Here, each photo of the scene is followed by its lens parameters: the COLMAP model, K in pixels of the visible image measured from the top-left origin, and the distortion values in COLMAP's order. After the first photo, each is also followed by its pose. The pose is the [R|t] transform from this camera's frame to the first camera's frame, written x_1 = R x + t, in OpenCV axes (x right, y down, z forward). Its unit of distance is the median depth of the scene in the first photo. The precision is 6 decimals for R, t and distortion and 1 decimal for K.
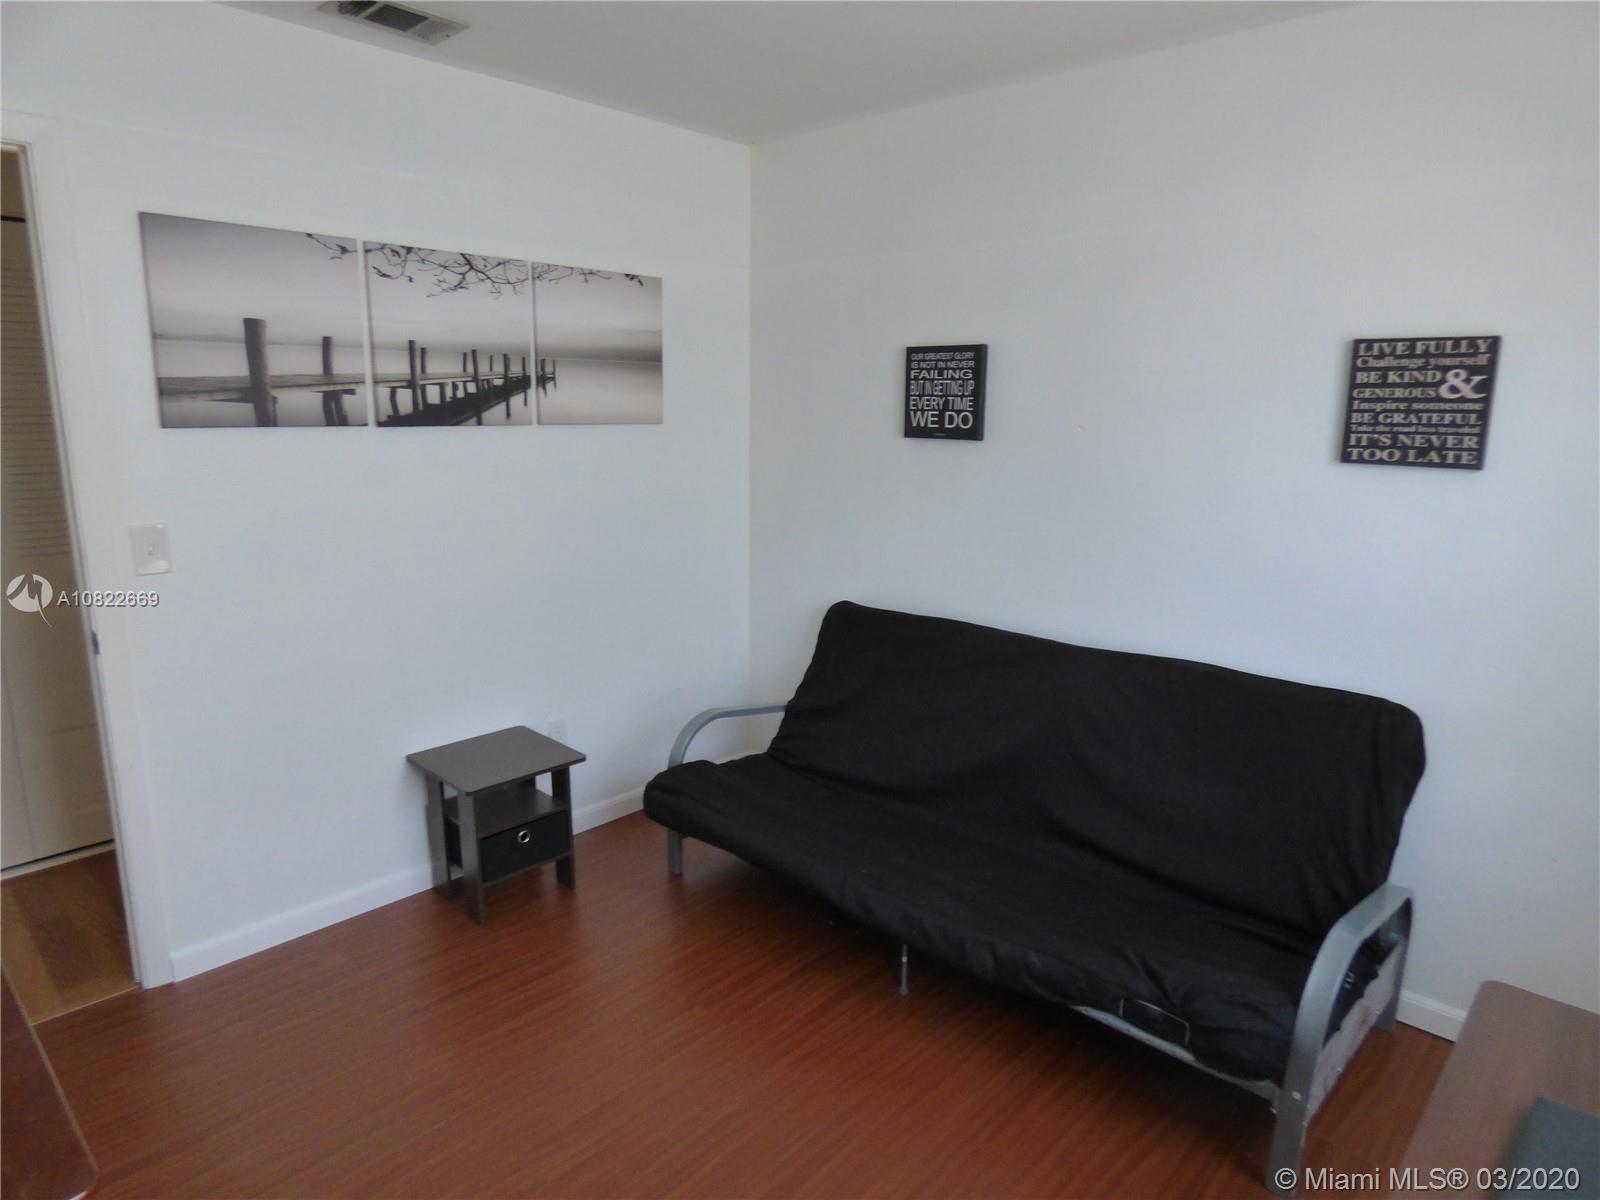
lens RADIAL K [[977.3, 0, 802.0], [0, 977.3, 608.0], [0, 0, 1]] dist [-0.014235, 0.004562]
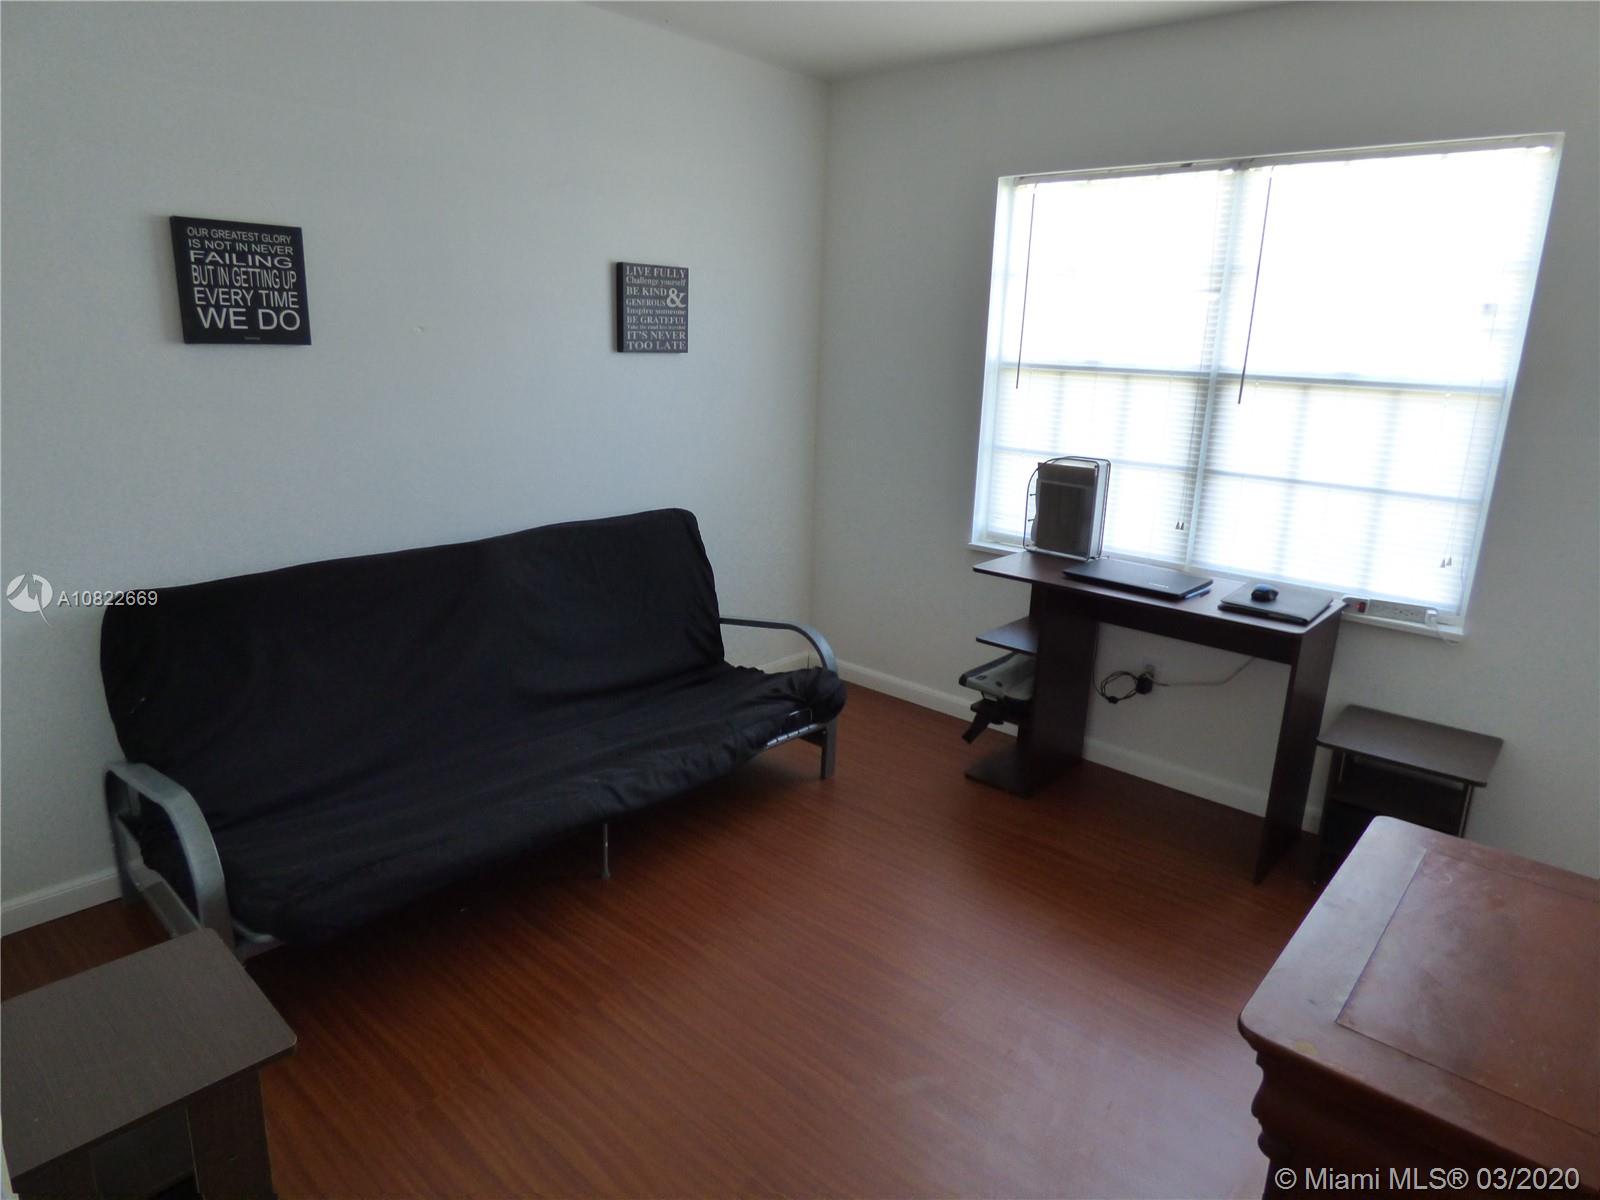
lens RADIAL K [[977.3, 0, 777.2], [0, 977.3, 617.4], [0, 0, 1]] dist [-0.014235, 0.004562]
pose [[-0.005377, -0.282505, 0.959251, -0.916448], [0.188637, 0.941756, 0.278410, -0.140946], [-0.982032, 0.182447, 0.048227, 0.793237]]
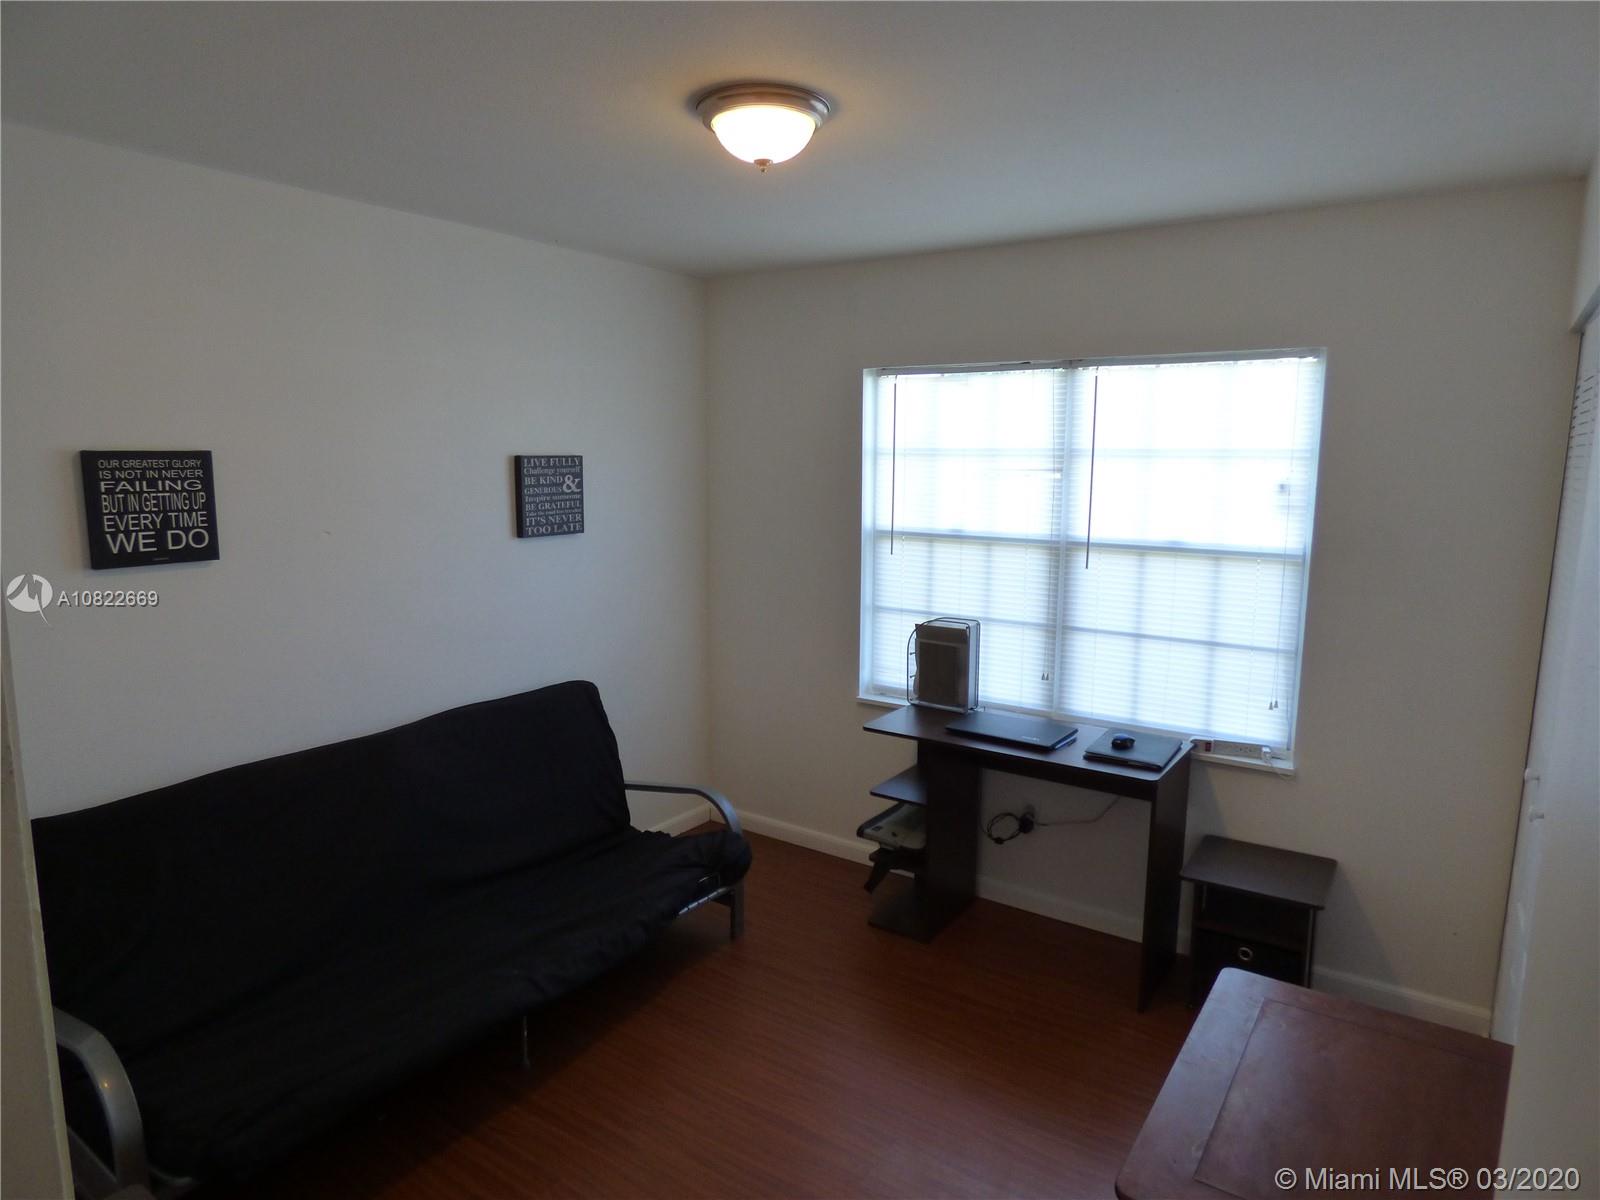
lens RADIAL K [[977.3, 0, 778.3], [0, 977.3, 621.5], [0, 0, 1]] dist [-0.014235, 0.004562]
pose [[-0.128113, -0.177347, 0.975774, -0.973872], [0.208174, 0.957154, 0.201295, -0.248158], [-0.969665, 0.228919, -0.085705, 0.789930]]
